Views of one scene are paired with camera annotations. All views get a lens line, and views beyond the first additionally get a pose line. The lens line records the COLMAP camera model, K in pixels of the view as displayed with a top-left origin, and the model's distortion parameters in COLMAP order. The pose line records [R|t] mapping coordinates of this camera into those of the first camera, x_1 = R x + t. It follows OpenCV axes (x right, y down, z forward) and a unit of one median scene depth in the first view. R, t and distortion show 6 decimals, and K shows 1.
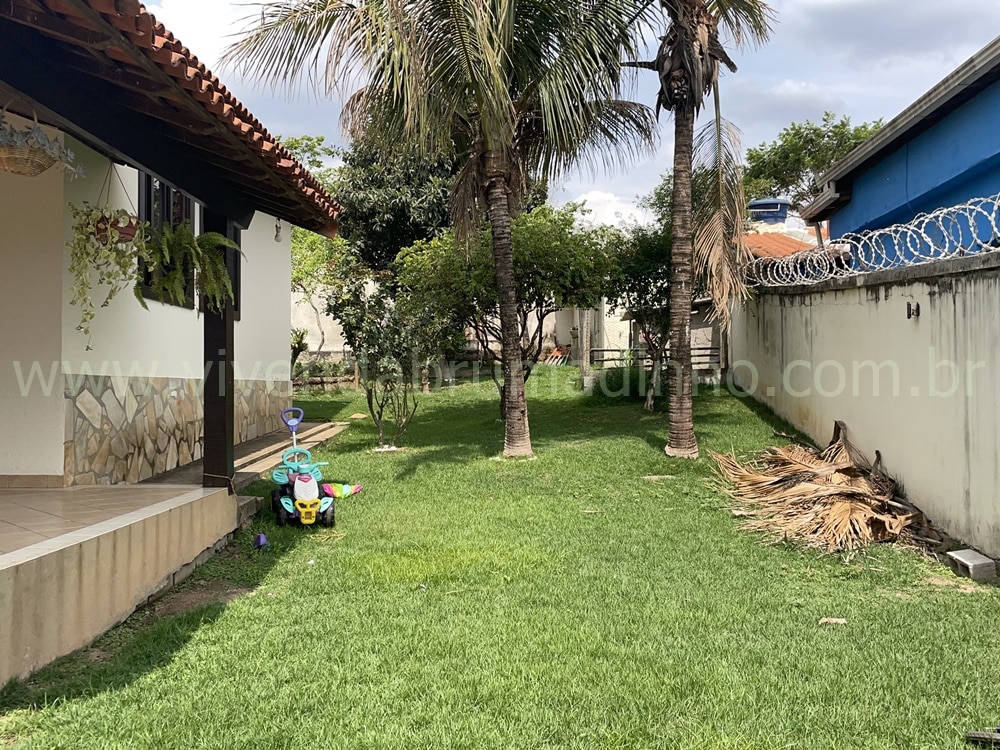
lens RADIAL K [[903.9, 0, 499.8], [0, 903.9, 372.2], [0, 0, 1]] dist [0.007825, -0.006456]
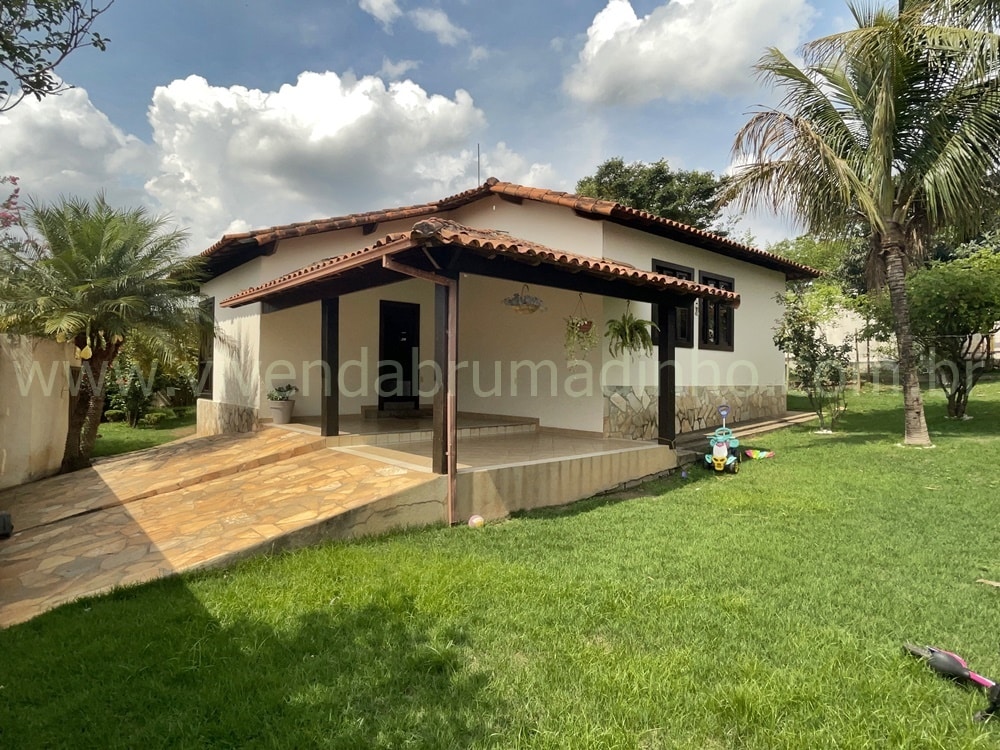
lens RADIAL K [[555.2, 0, 500.0], [0, 555.2, 376.5], [0, 0, 1]] dist [0.000036, -0.000217]
pose [[0.663044, 0.000341, -0.748580, 0.319877], [0.006128, 0.999964, 0.005883, -0.027036], [0.748555, -0.008488, 0.663018, -0.054277]]
